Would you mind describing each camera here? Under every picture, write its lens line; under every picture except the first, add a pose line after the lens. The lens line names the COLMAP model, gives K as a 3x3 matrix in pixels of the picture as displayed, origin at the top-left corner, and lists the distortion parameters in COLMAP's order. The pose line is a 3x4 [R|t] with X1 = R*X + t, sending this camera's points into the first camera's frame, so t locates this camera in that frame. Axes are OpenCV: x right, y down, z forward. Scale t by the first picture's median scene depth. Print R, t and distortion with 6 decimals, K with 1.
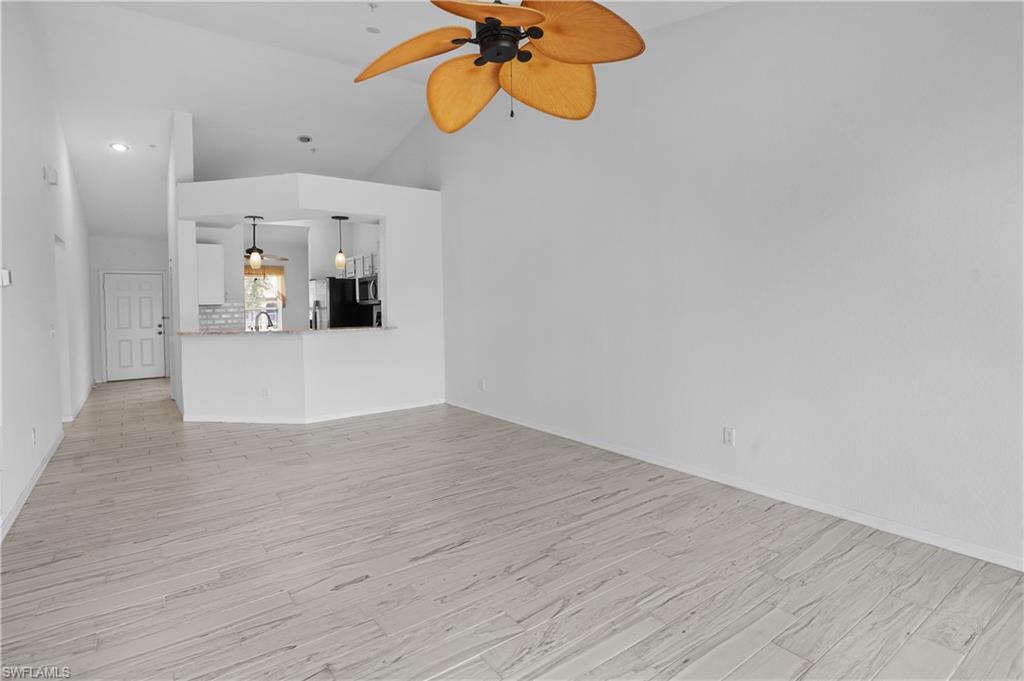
lens RADIAL K [[502.8, 0, 490.2], [0, 502.8, 317.9], [0, 0, 1]] dist [0.035190, 0.000106]
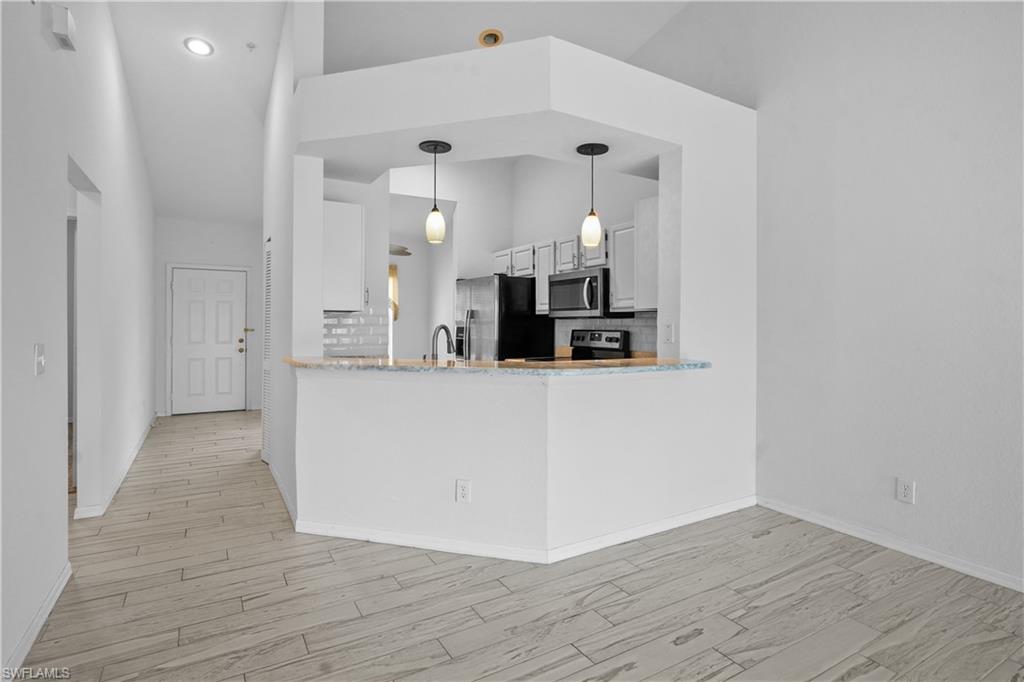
lens RADIAL K [[497.5, 0, 514.0], [0, 497.5, 332.3], [0, 0, 1]] dist [-0.002621, 0.000039]
pose [[0.998216, 0.026494, -0.053502, -0.281438], [-0.026909, 0.999613, -0.007048, -0.002597], [0.053294, 0.008475, 0.998543, 0.396875]]
